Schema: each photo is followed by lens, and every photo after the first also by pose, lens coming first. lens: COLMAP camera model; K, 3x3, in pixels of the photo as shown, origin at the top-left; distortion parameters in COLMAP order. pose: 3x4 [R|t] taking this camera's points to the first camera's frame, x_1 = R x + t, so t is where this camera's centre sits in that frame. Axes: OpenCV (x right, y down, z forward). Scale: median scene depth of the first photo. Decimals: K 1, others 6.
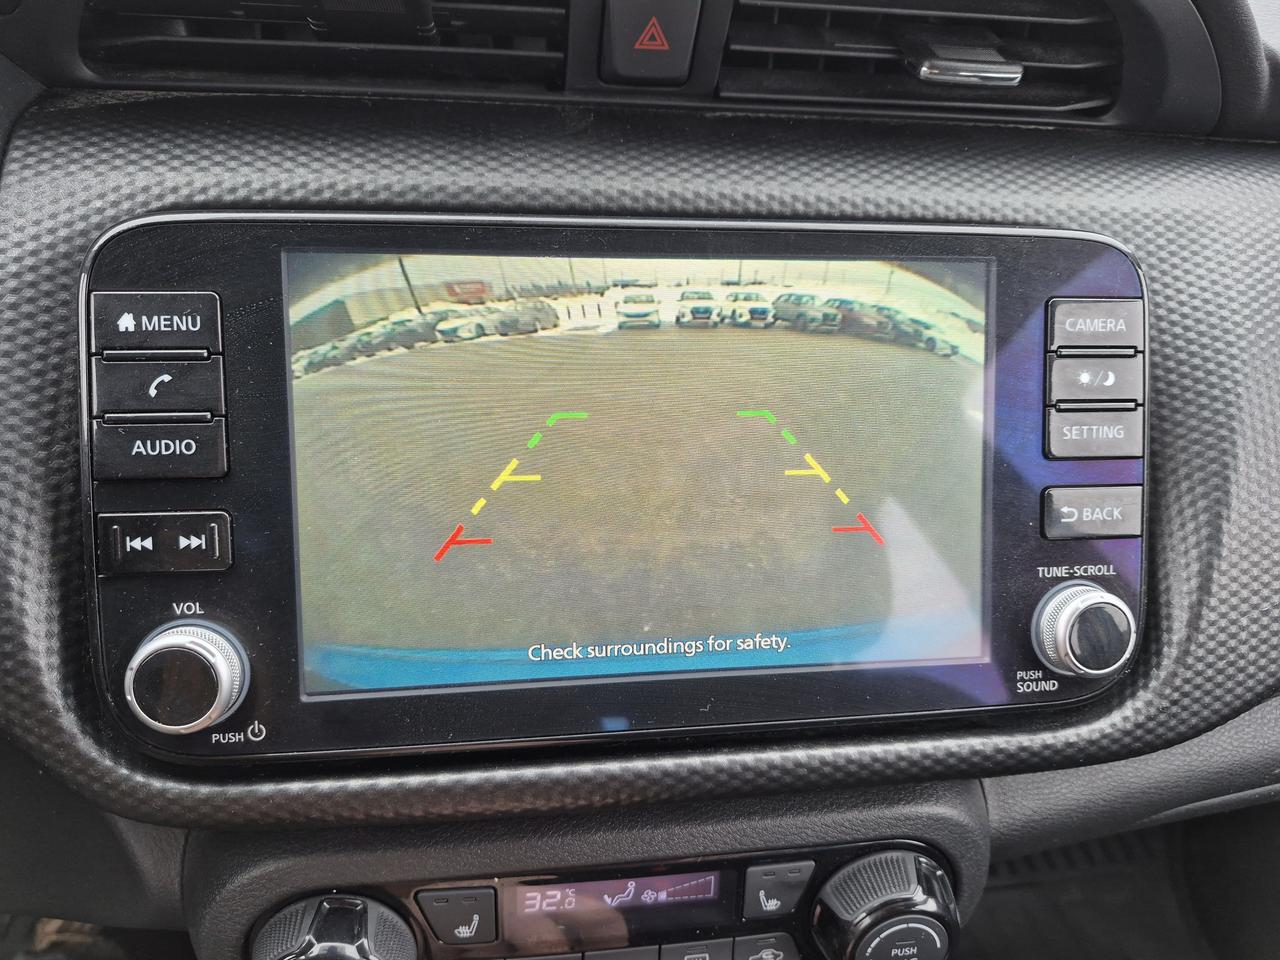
lens RADIAL K [[879.3, 0, 662.3], [0, 879.3, 478.5], [0, 0, 1]] dist [0.057666, -0.079664]
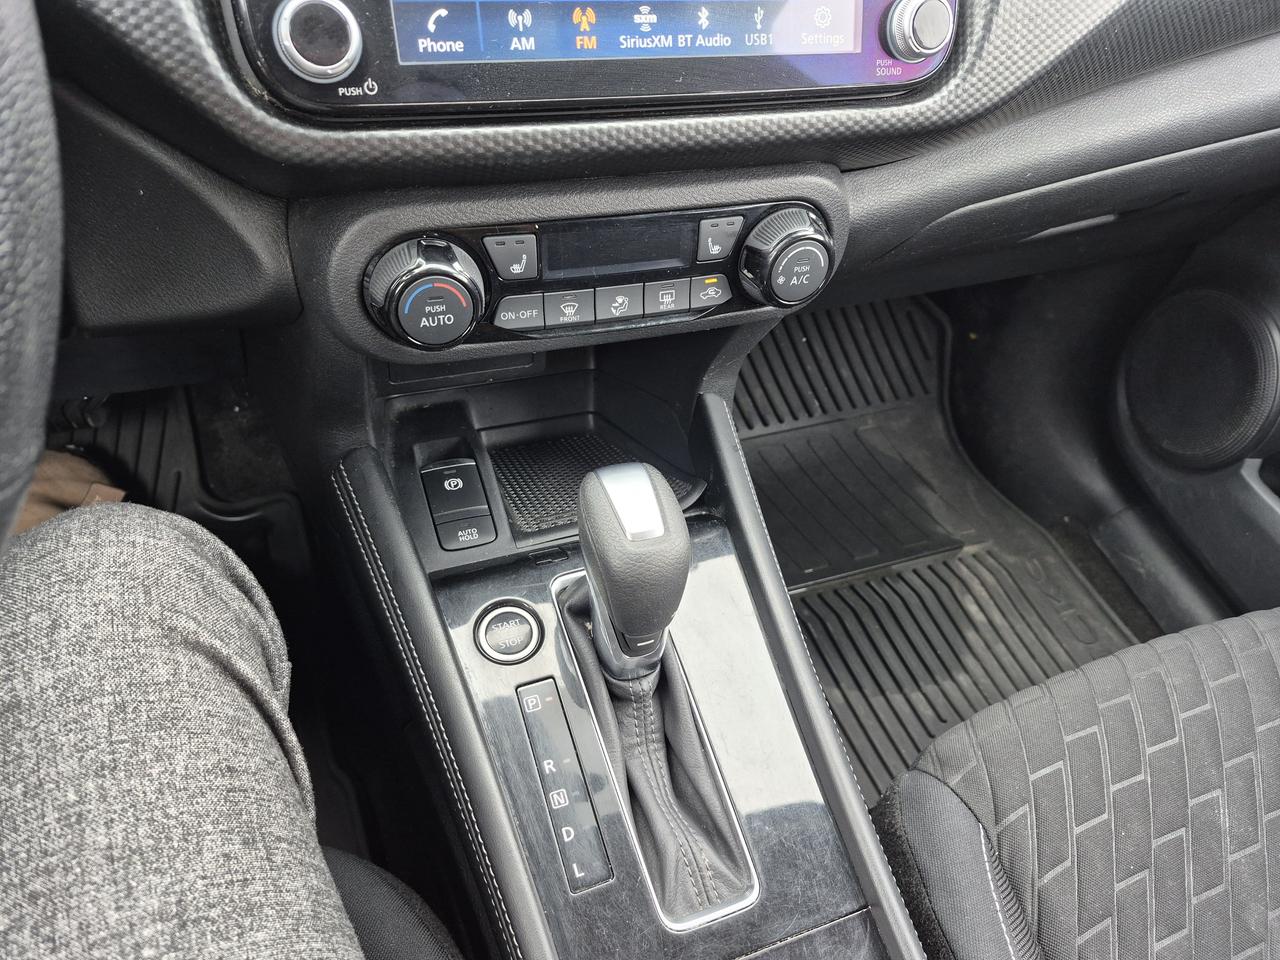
lens RADIAL K [[879.3, 0, 653.6], [0, 879.3, 486.2], [0, 0, 1]] dist [0.057666, -0.079664]
pose [[0.974121, -0.115123, 0.194512, -0.317382], [0.049586, 0.948452, 0.313019, 0.397189], [-0.220521, -0.295273, 0.929615, -0.475627]]
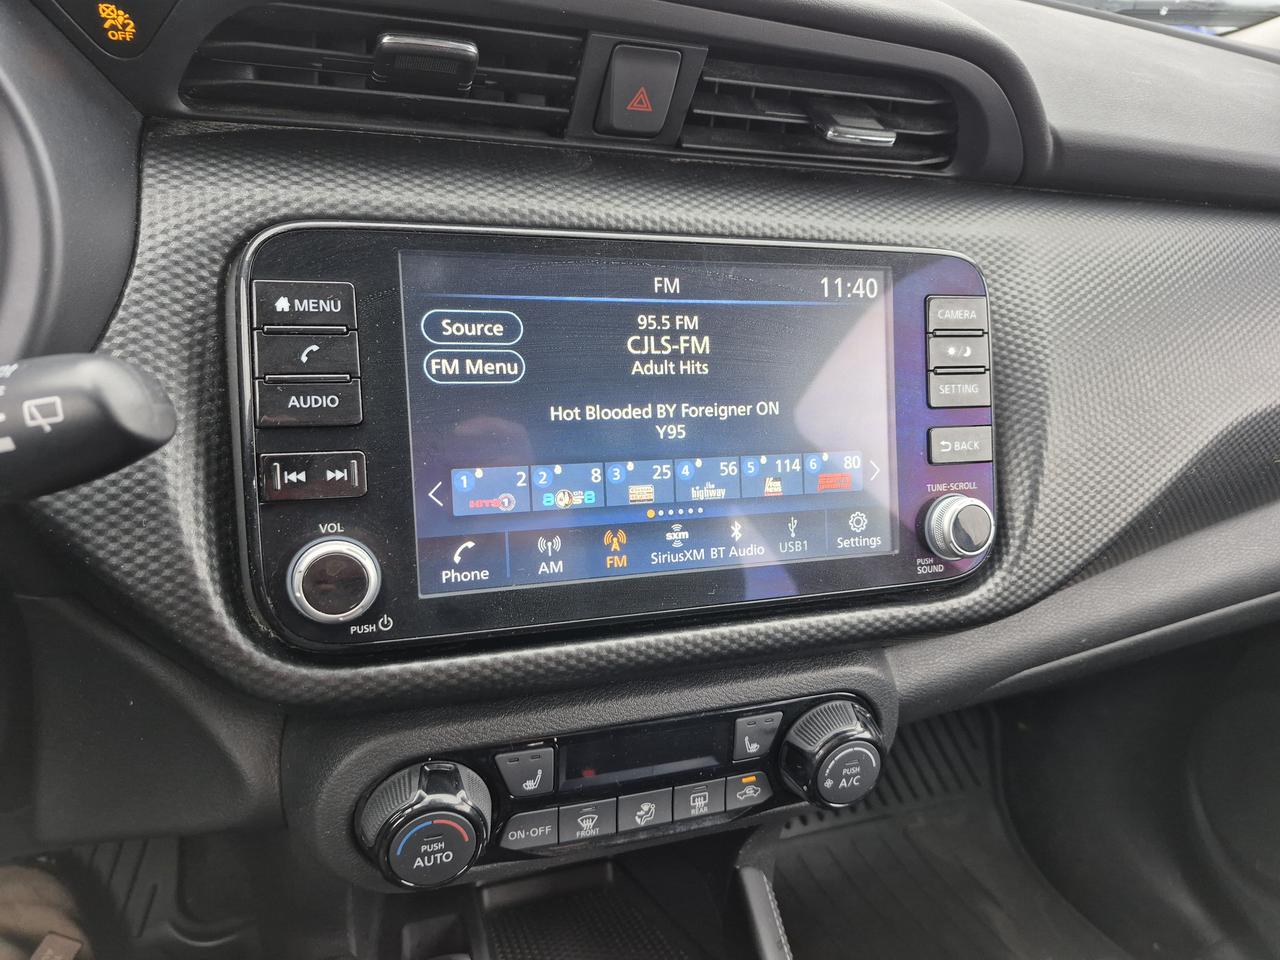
lens RADIAL K [[879.3, 0, 651.8], [0, 879.3, 487.2], [0, 0, 1]] dist [0.057666, -0.079664]
pose [[0.980674, -0.036652, 0.192185, -0.272915], [0.042569, 0.998735, -0.026747, 0.119789], [-0.190962, 0.034411, 0.980994, -0.292233]]
